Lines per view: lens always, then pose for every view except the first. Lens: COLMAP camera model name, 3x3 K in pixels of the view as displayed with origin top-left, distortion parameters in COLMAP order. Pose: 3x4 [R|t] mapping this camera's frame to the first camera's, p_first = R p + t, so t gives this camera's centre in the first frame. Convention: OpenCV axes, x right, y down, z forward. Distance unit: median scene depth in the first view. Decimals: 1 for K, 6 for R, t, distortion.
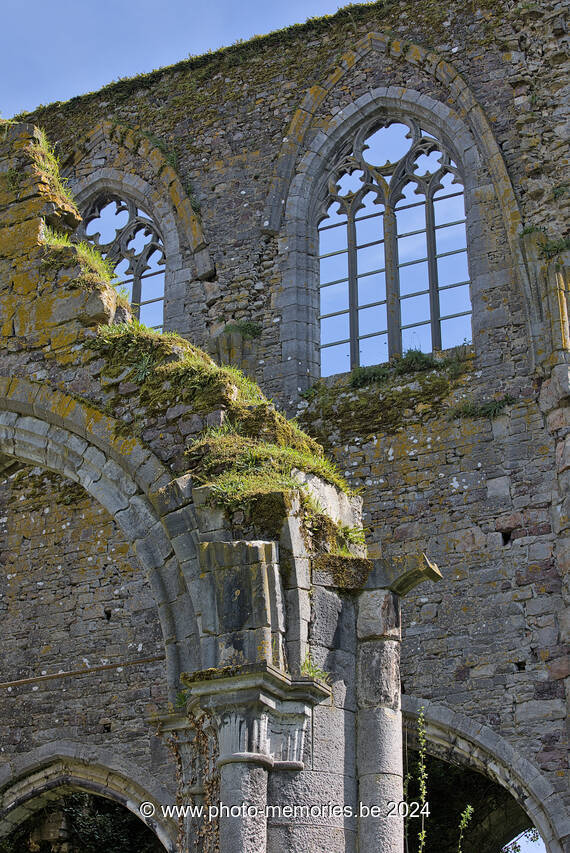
lens RADIAL K [[1720.1, 0, 285.0], [0, 1720.1, 426.5], [0, 0, 1]] dist [-0.329382, 0.048257]
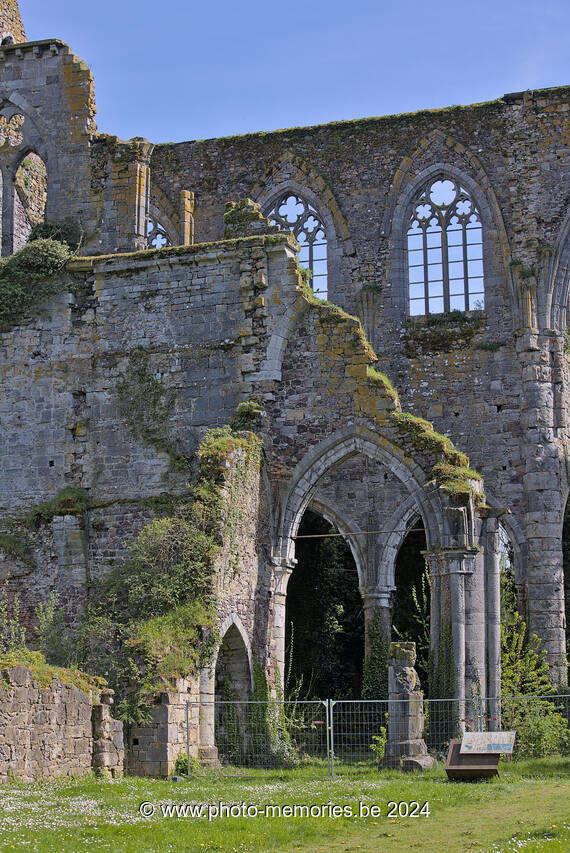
lens RADIAL K [[1720.1, 0, 285.0], [0, 1720.1, 426.5], [0, 0, 1]] dist [-0.329382, 0.048257]
pose [[0.996094, 0.001661, 0.088281, -0.321763], [-0.028083, 0.953863, 0.298927, -0.529250], [-0.083712, -0.300239, 0.950184, -1.044010]]
